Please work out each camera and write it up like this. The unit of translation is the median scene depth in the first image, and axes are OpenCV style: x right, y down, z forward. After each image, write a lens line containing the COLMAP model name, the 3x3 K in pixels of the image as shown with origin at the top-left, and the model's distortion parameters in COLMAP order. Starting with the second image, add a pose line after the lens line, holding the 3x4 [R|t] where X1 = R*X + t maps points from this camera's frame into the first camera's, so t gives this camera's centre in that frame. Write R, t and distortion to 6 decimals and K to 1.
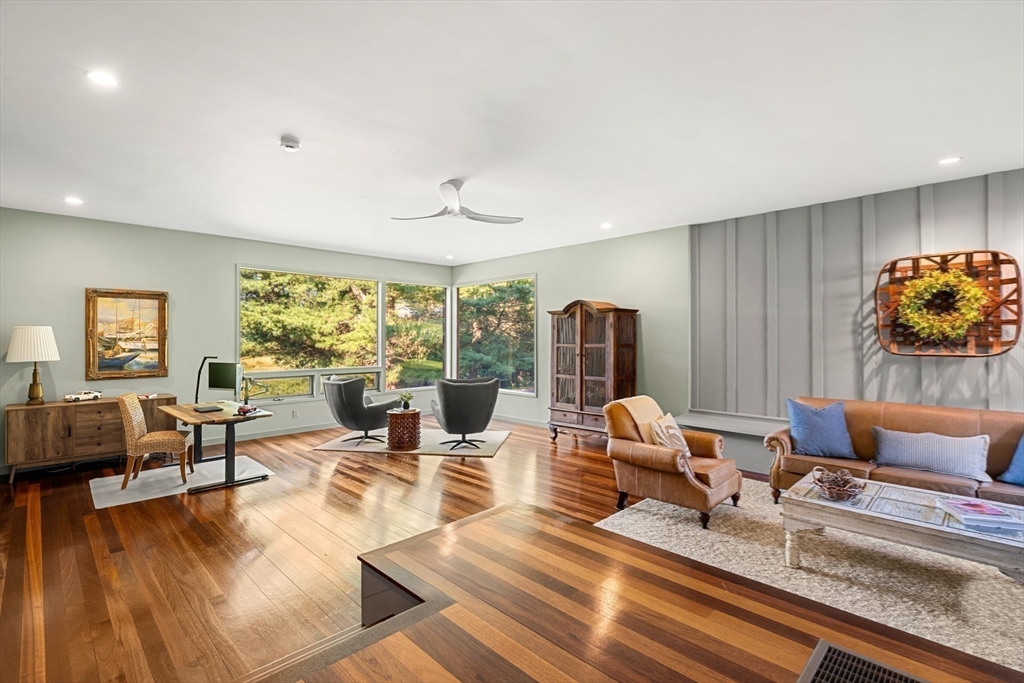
lens RADIAL K [[476.7, 0, 509.7], [0, 476.7, 332.3], [0, 0, 1]] dist [-0.000140, -0.000187]
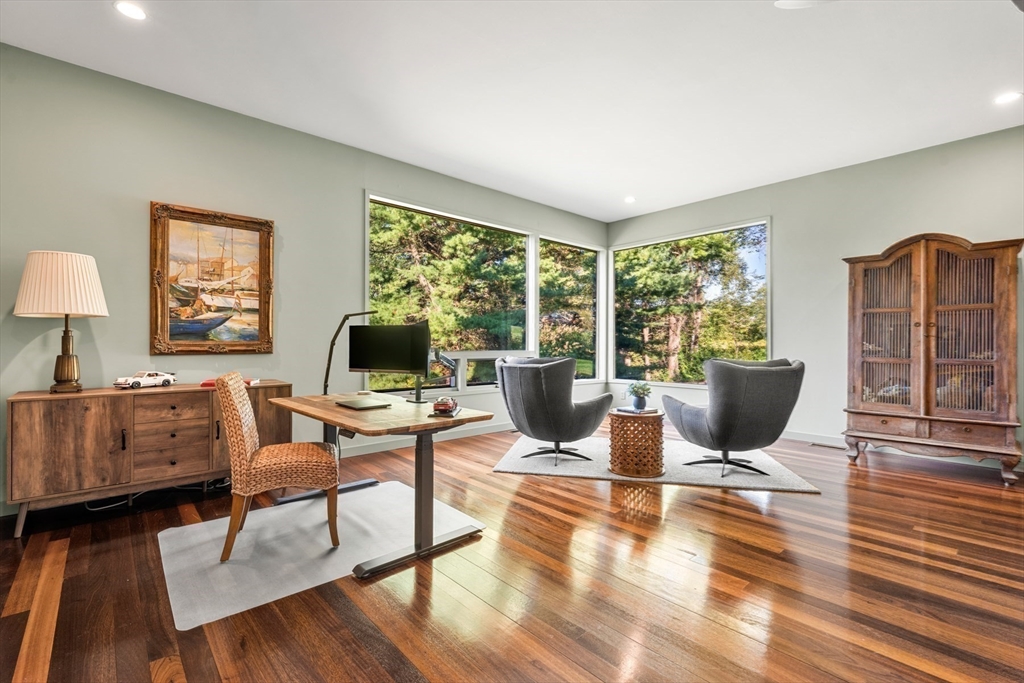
lens RADIAL K [[456.6, 0, 509.3], [0, 456.6, 338.0], [0, 0, 1]] dist [-0.002220, 0.000203]
pose [[0.998598, 0.004854, -0.052705, -0.396612], [-0.004803, 0.999988, 0.001102, 0.075617], [0.052710, -0.000847, 0.998610, 0.437609]]
